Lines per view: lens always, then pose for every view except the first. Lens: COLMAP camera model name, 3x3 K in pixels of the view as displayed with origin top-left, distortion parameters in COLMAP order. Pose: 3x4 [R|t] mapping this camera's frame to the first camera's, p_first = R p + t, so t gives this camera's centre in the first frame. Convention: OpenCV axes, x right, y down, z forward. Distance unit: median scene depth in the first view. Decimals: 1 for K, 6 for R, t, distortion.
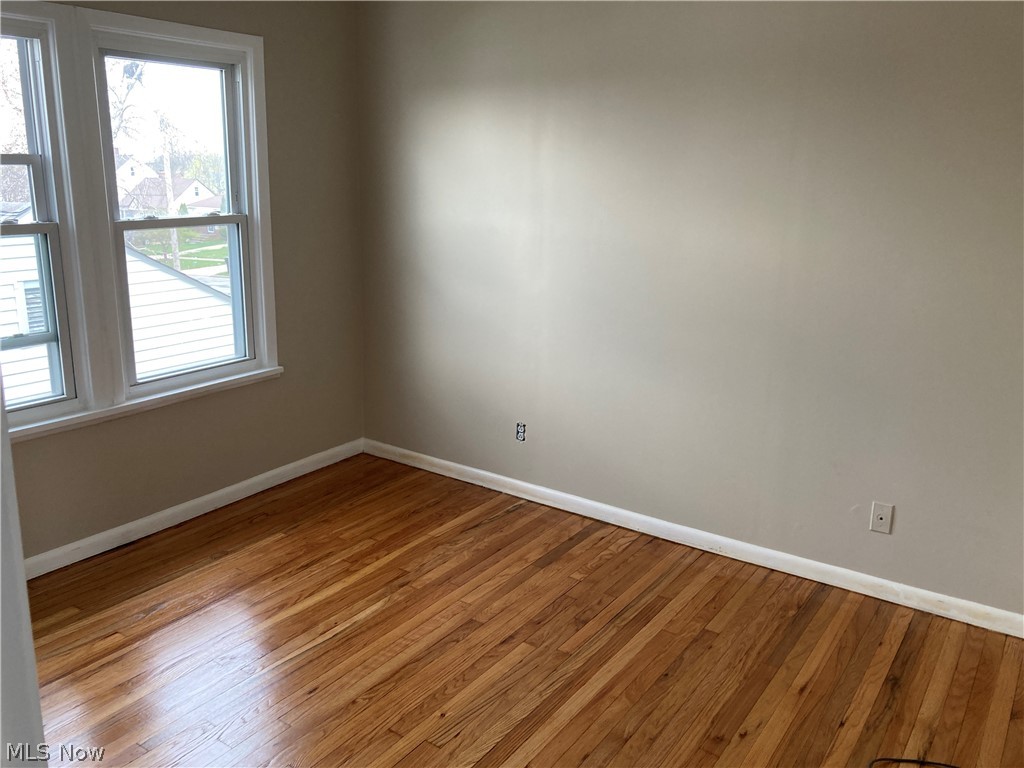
lens RADIAL K [[835.2, 0, 511.0], [0, 835.2, 383.7], [0, 0, 1]] dist [0.012630, -0.005345]
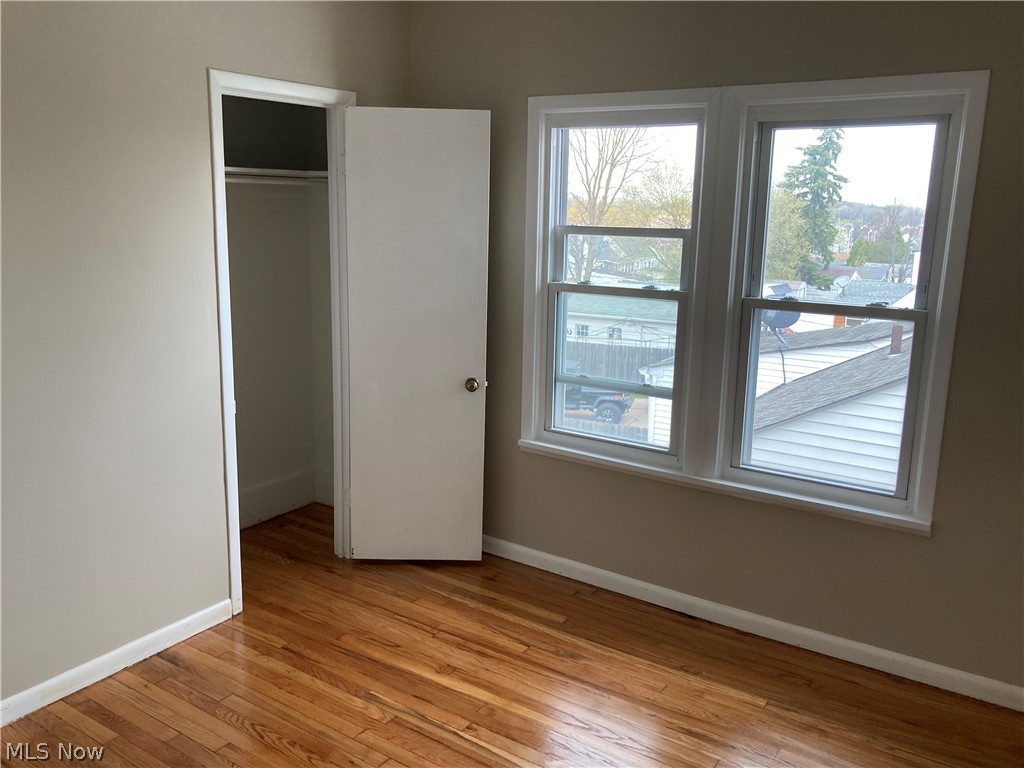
lens RADIAL K [[835.2, 0, 513.8], [0, 835.2, 382.2], [0, 0, 1]] dist [0.012630, -0.005345]
pose [[0.012437, 0.185965, -0.982478, 0.500725], [-0.277505, 0.944599, 0.175282, -0.201761], [0.960644, 0.270462, 0.063354, 0.728718]]
